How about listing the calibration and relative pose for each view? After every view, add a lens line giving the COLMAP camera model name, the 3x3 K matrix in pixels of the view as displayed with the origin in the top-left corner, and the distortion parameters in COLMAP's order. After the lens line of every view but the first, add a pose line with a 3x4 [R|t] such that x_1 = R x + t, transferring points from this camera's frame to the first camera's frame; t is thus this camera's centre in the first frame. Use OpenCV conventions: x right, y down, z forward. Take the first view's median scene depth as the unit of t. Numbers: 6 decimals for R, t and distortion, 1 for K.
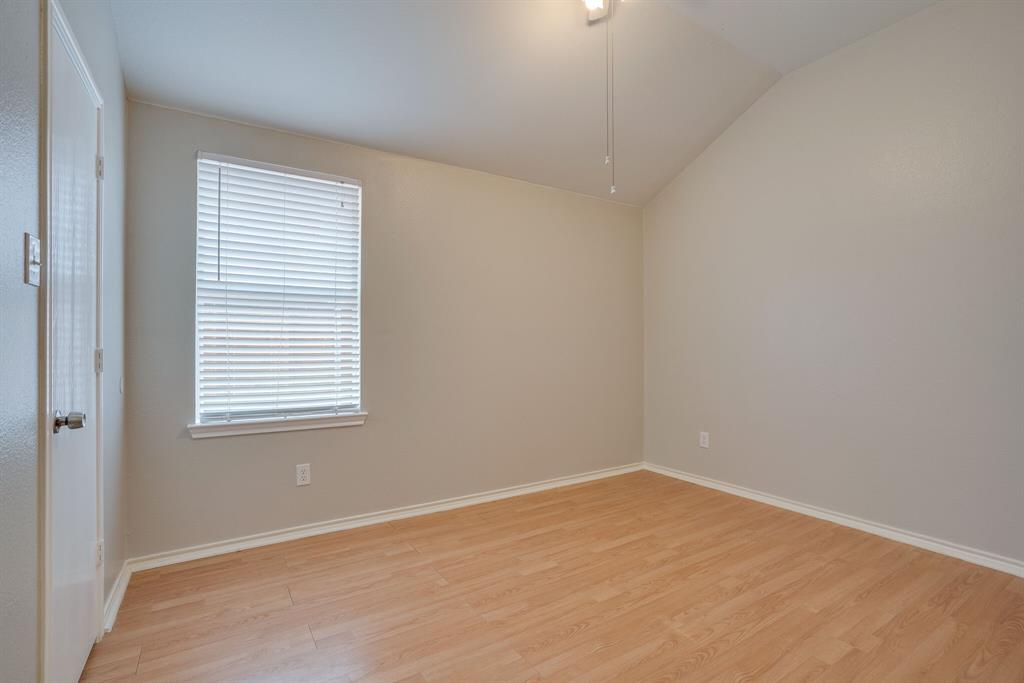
lens RADIAL K [[478.5, 0, 526.2], [0, 478.5, 341.0], [0, 0, 1]] dist [-0.022081, 0.001017]
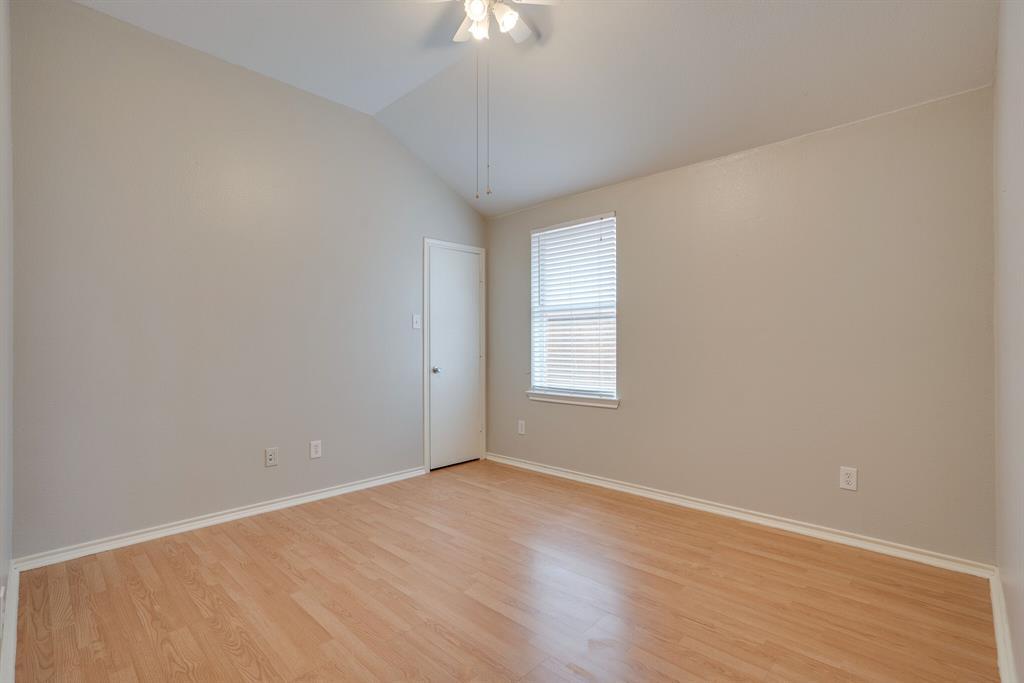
lens RADIAL K [[475.8, 0, 512.0], [0, 475.8, 341.5], [0, 0, 1]] dist [-0.044646, 0.023909]
pose [[0.235242, 0.004622, -0.971926, 0.834454], [0.016161, 0.999832, 0.008666, -0.018192], [0.971802, -0.017746, 0.235128, 0.462484]]
